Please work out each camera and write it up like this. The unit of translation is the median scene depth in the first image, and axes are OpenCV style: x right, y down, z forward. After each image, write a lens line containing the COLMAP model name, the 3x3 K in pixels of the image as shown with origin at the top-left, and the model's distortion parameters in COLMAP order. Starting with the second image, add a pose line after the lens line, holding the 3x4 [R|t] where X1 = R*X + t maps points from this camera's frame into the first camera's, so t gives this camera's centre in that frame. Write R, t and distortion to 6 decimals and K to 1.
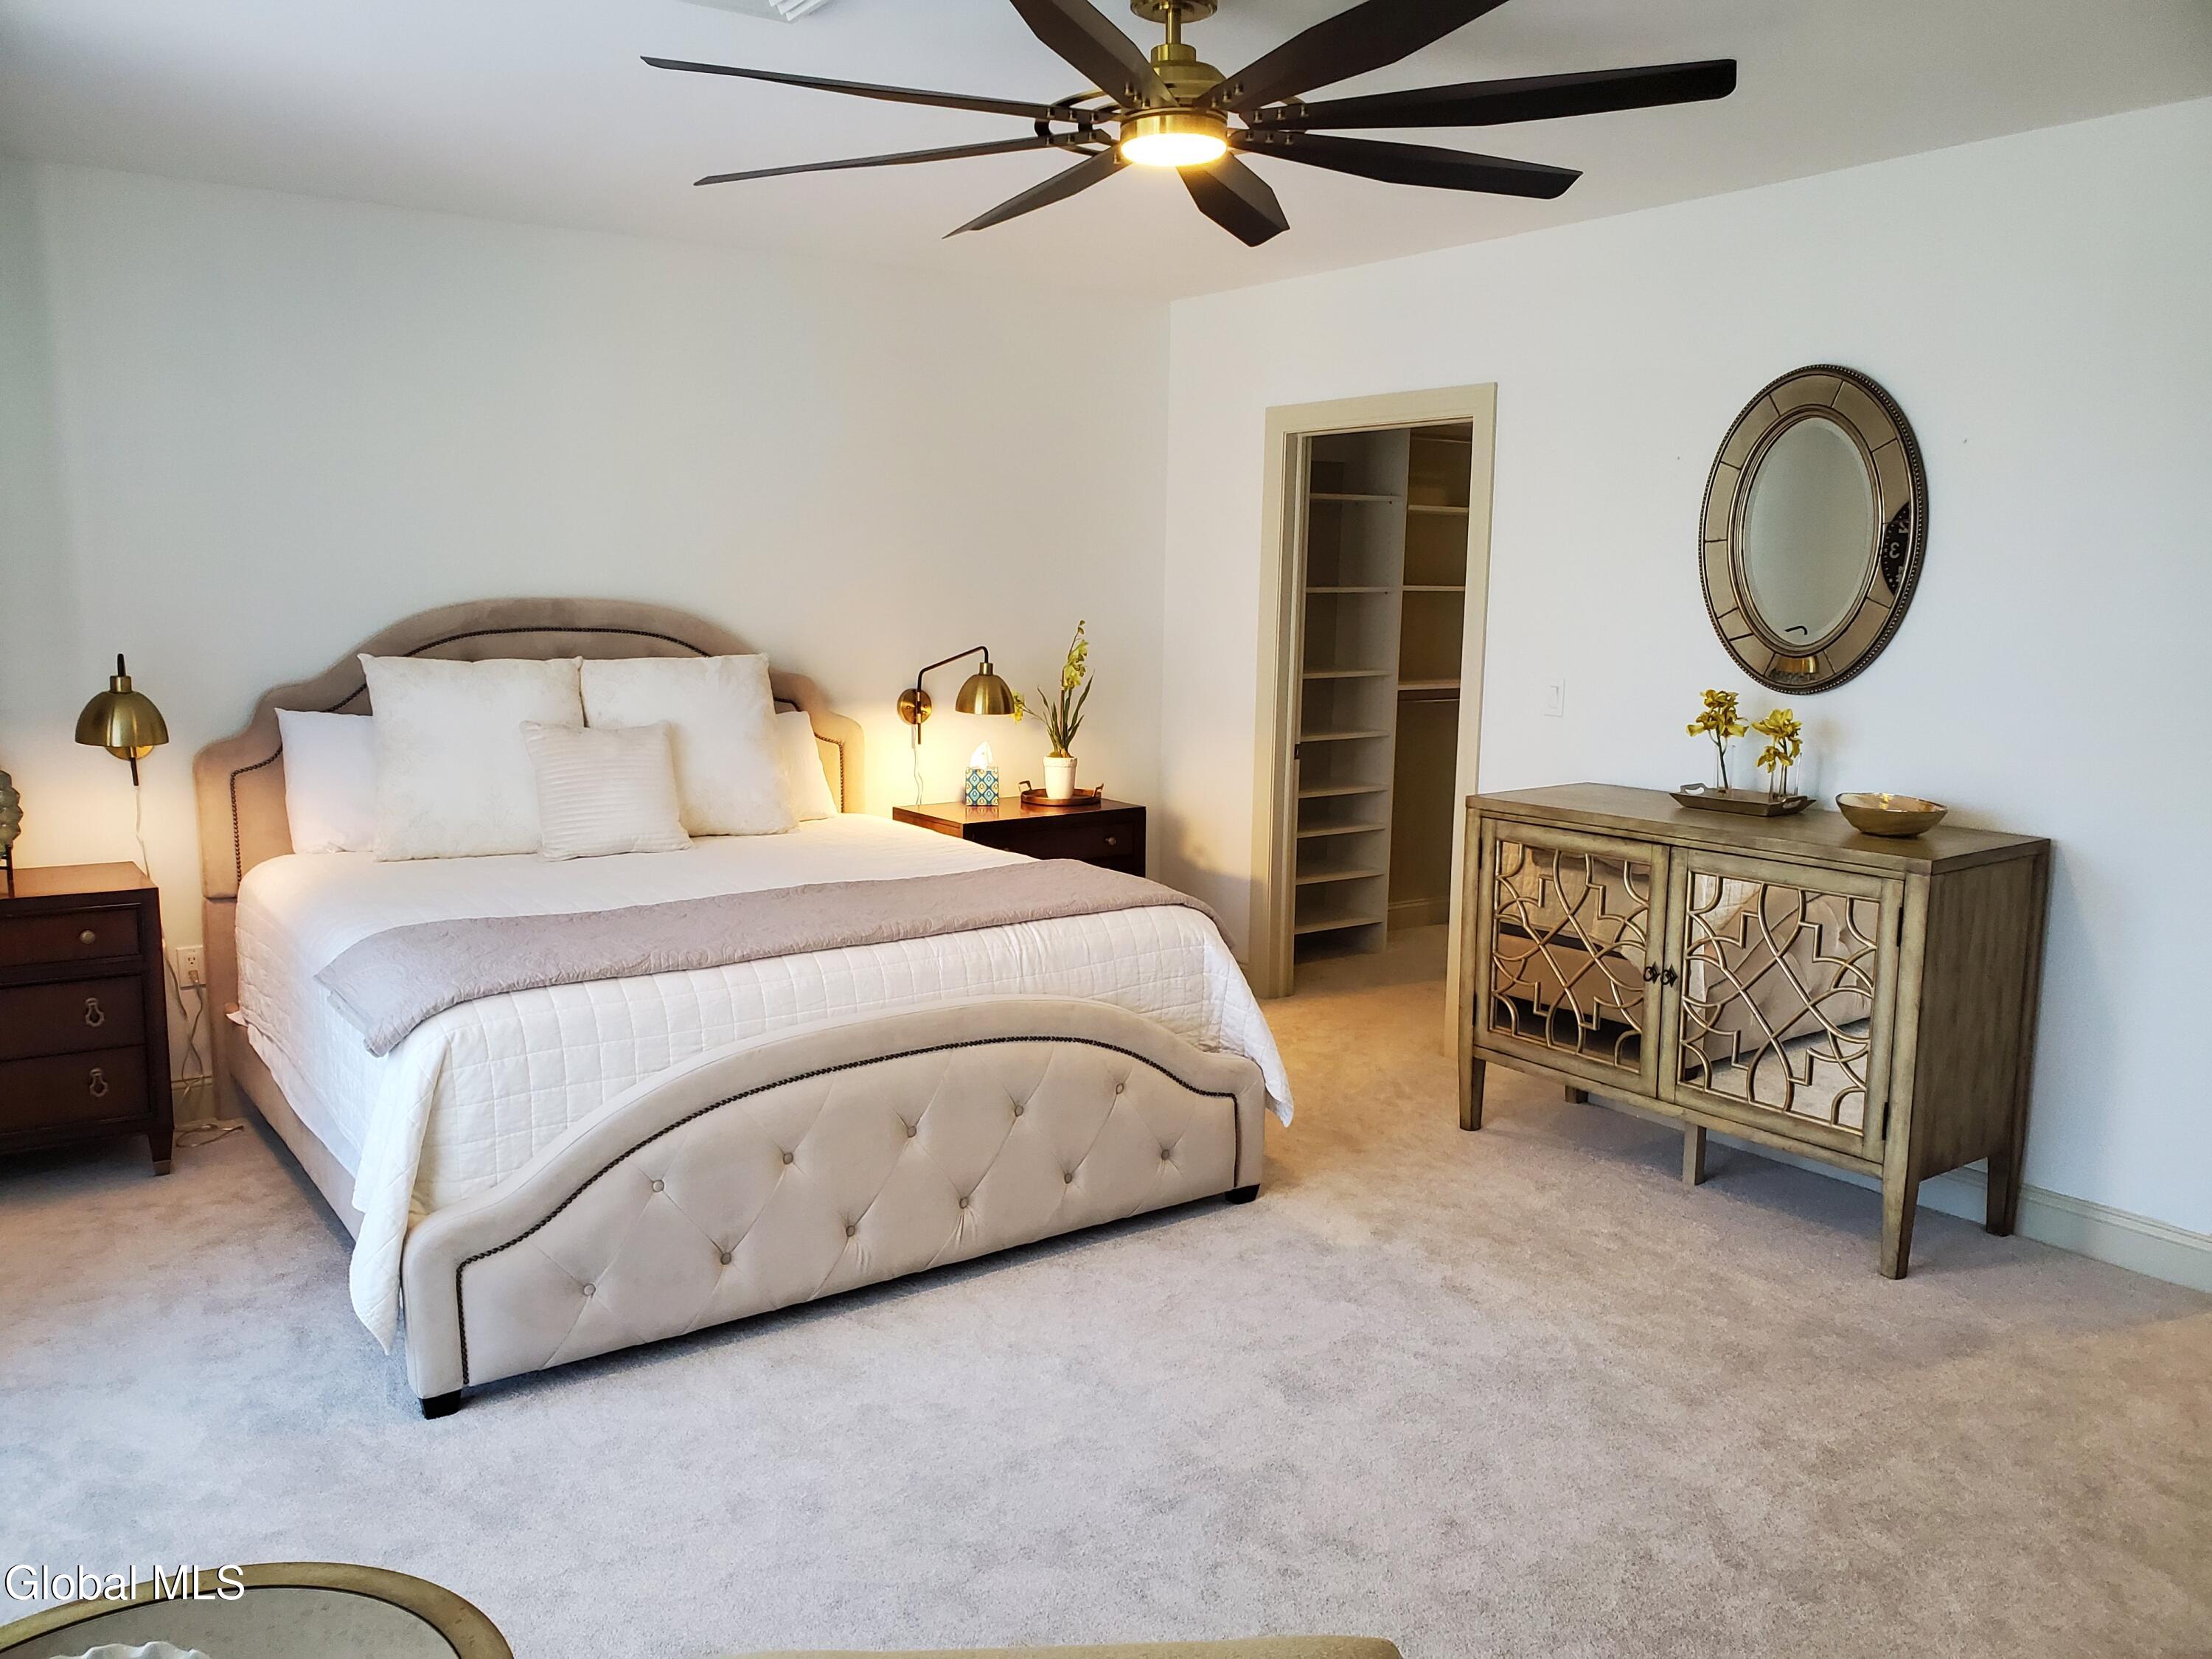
lens RADIAL K [[1718.6, 0, 1099.5], [0, 1718.6, 861.7], [0, 0, 1]] dist [-0.001289, 0.000735]
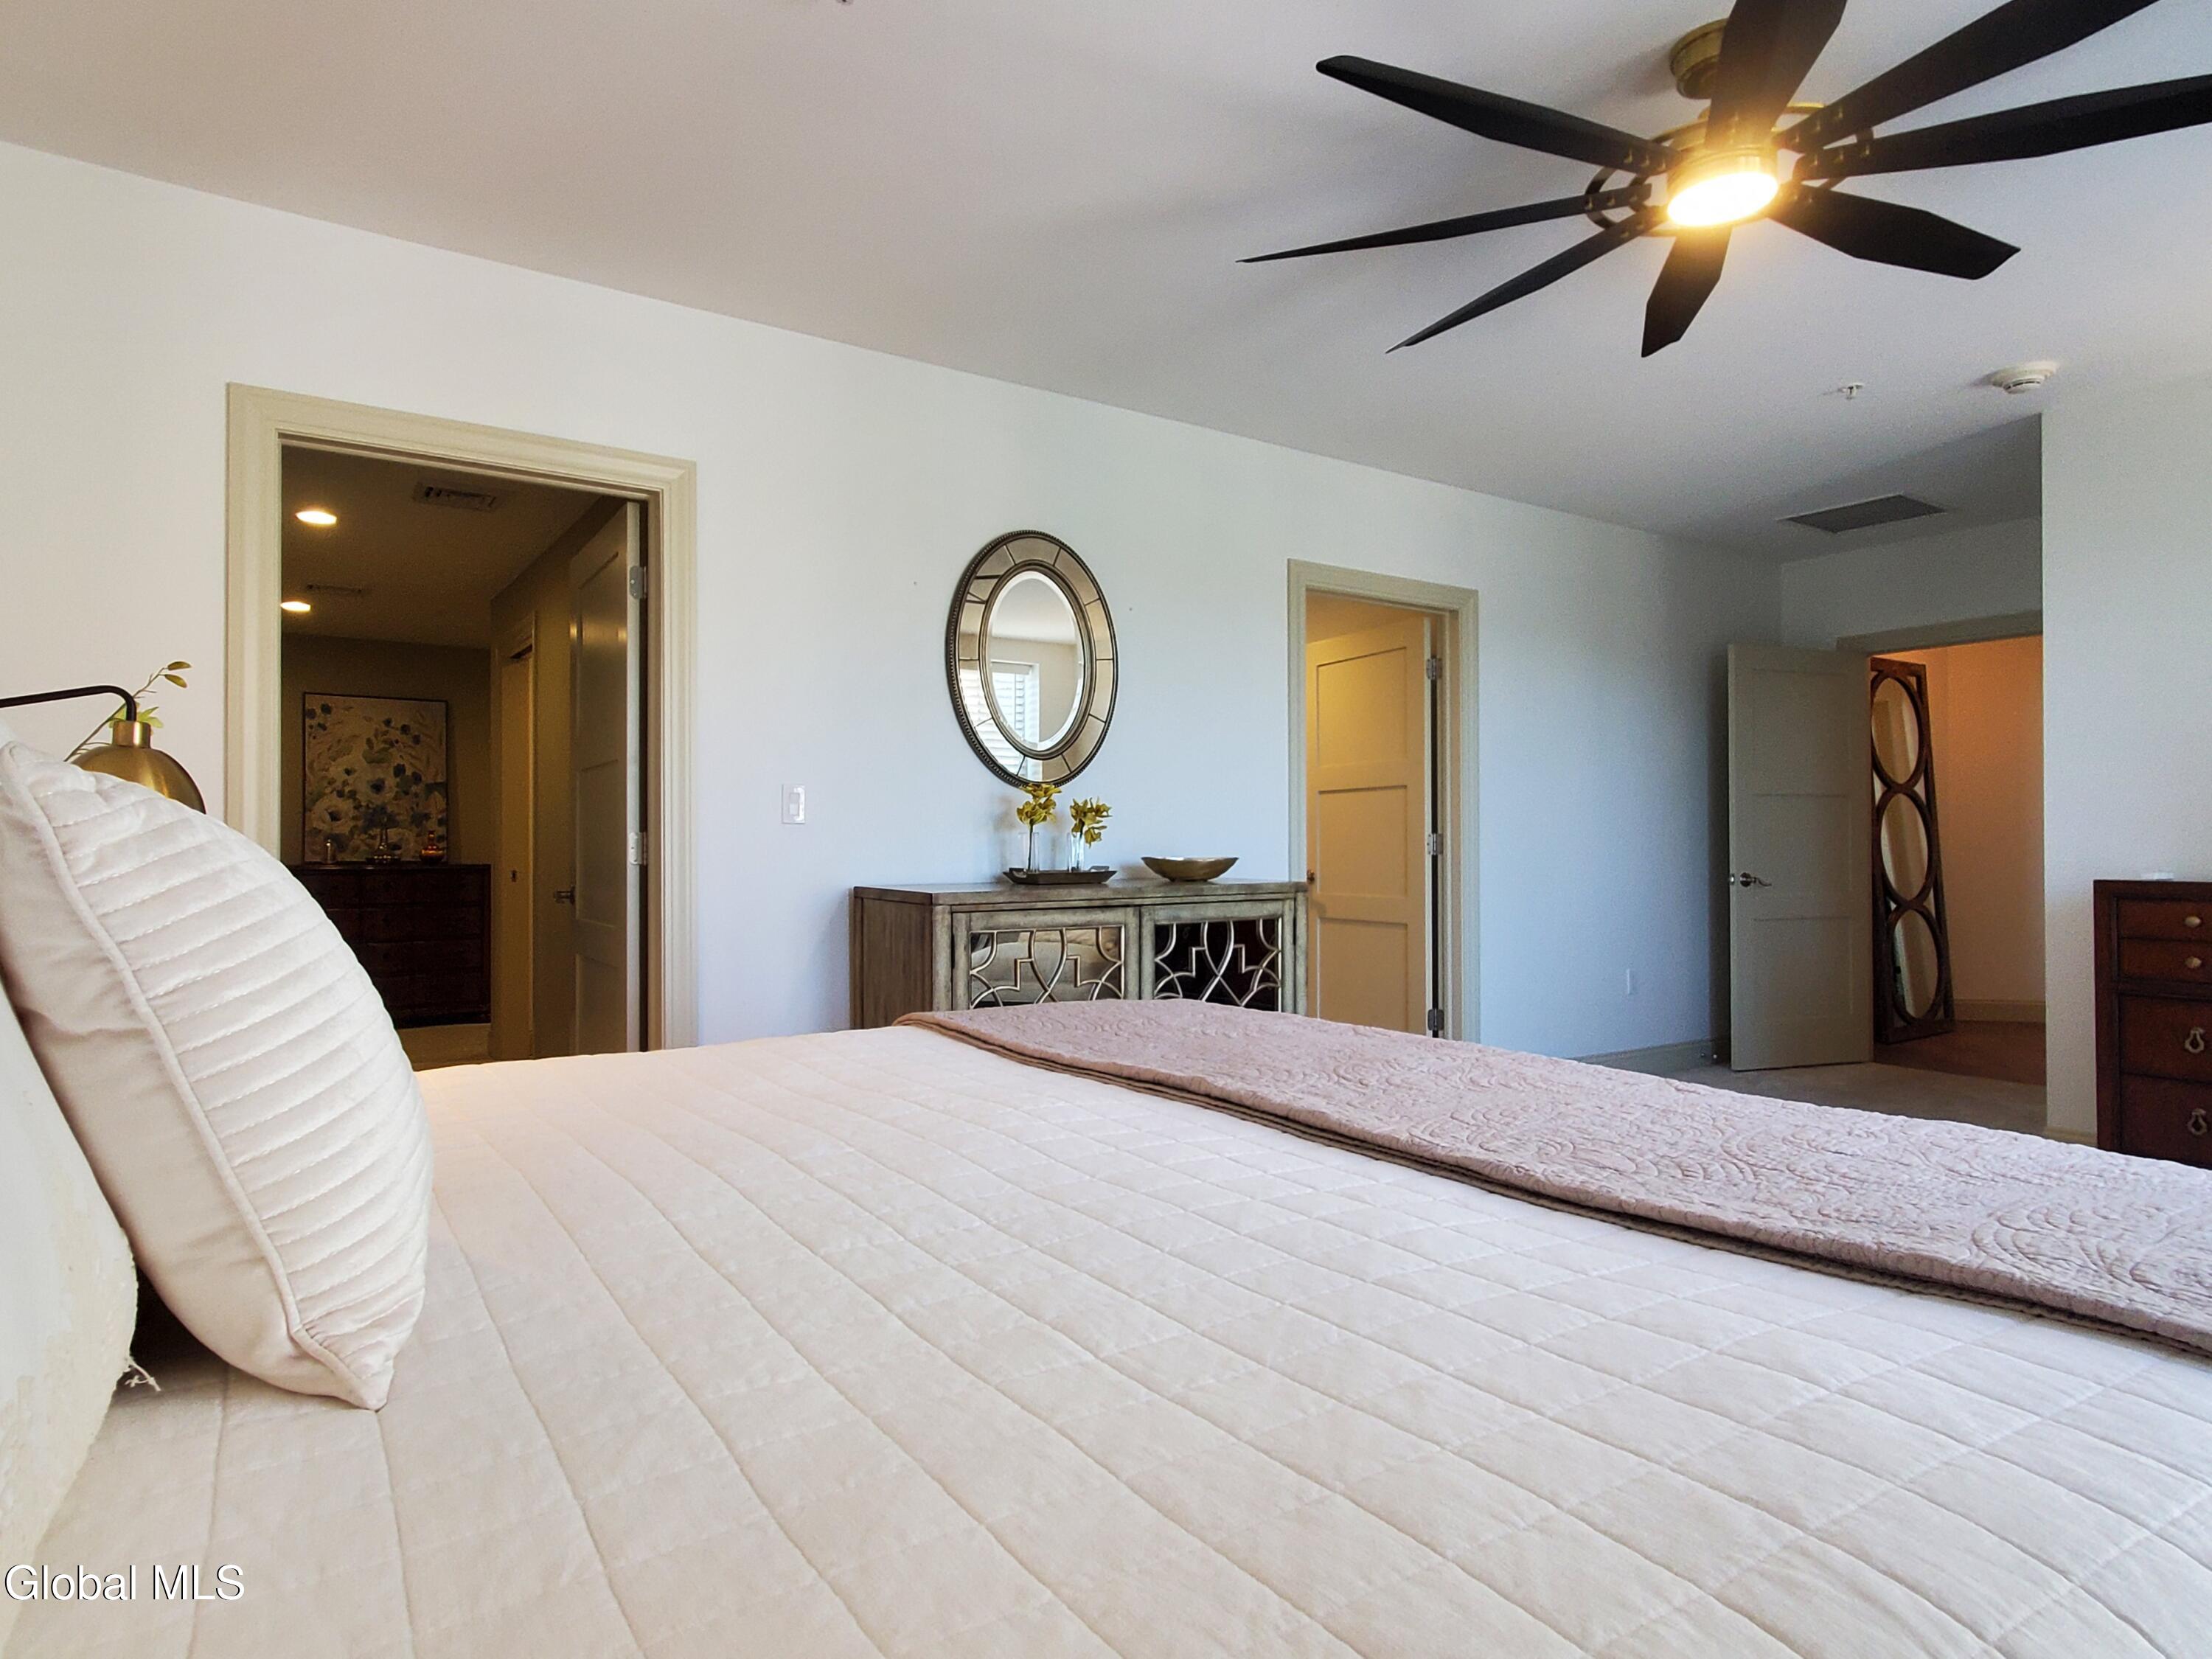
lens RADIAL K [[1227.4, 0, 1106.0], [0, 1227.4, 829.5], [0, 0, 1]] dist [0.000136, 0.000301]
pose [[0.027494, 0.003237, 0.999617, -0.623079], [0.167003, 0.985926, -0.007786, -0.071413], [-0.985573, 0.167153, 0.026567, 1.220066]]
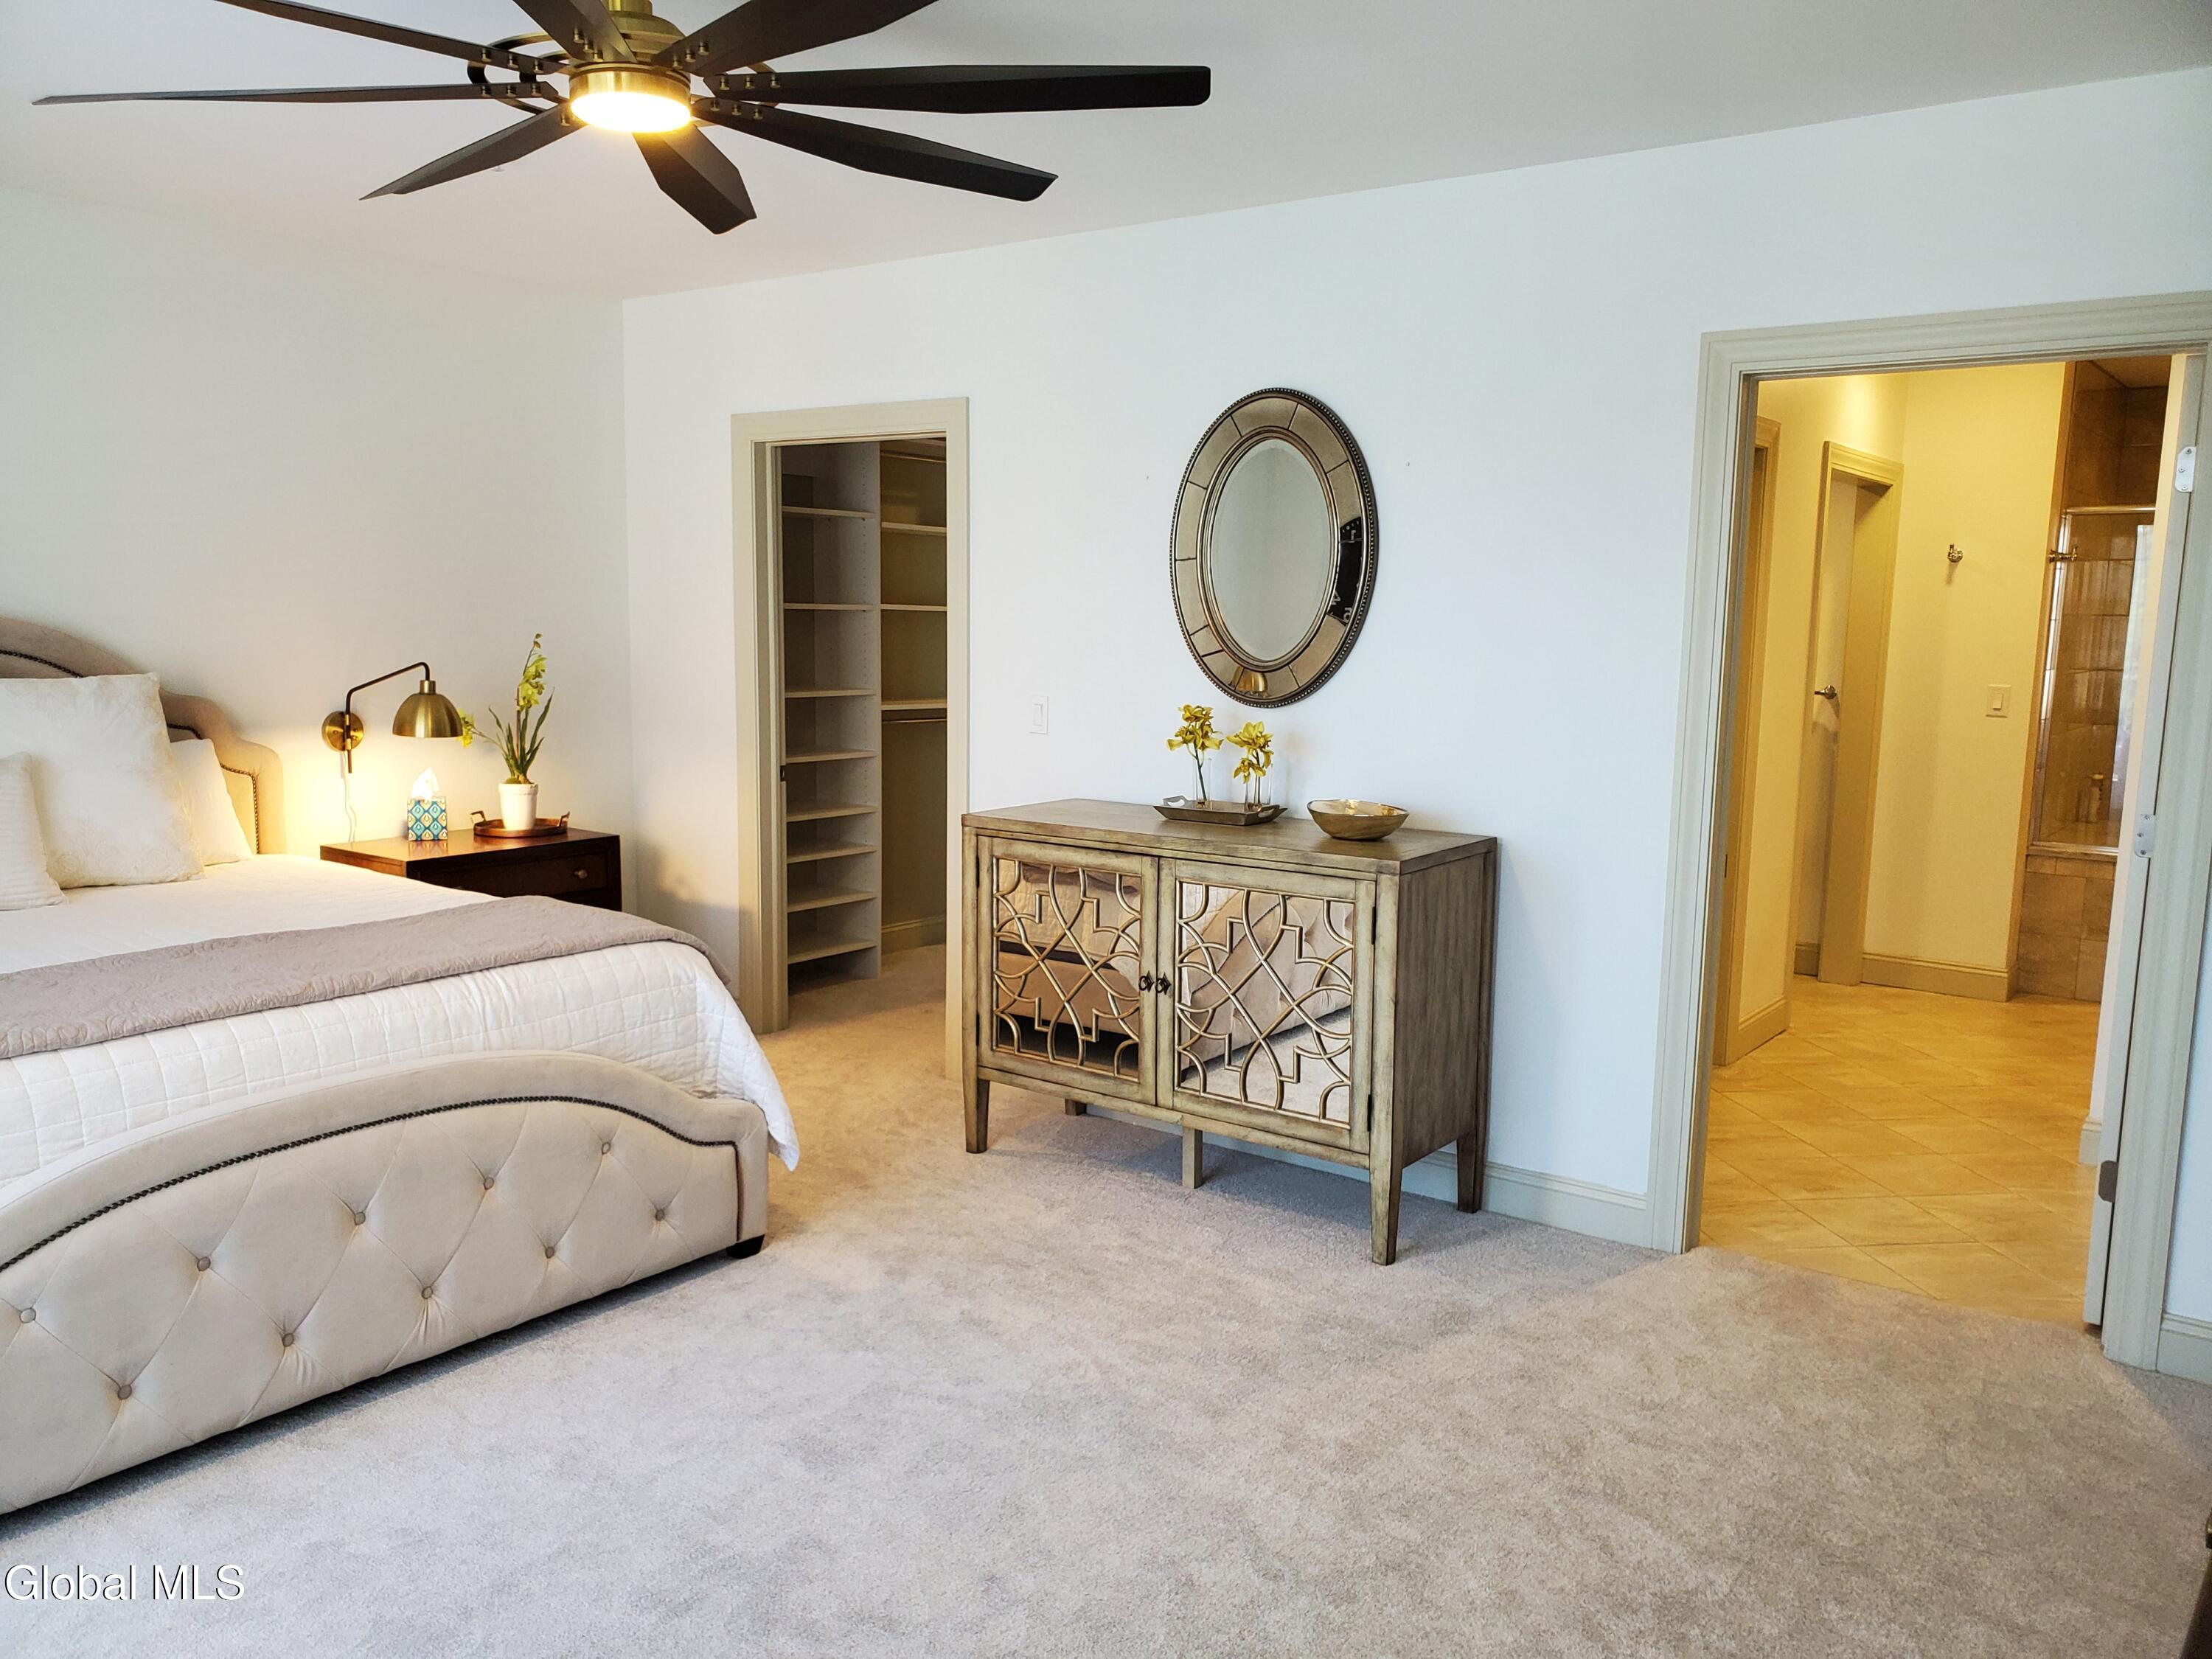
lens RADIAL K [[1718.6, 0, 1099.5], [0, 1718.6, 861.7], [0, 0, 1]] dist [-0.001289, 0.000735]
pose [[0.953294, -0.036936, 0.299776, -0.006249], [0.040747, 0.999149, -0.006467, -0.001664], [-0.299282, 0.018380, 0.953988, 0.053289]]
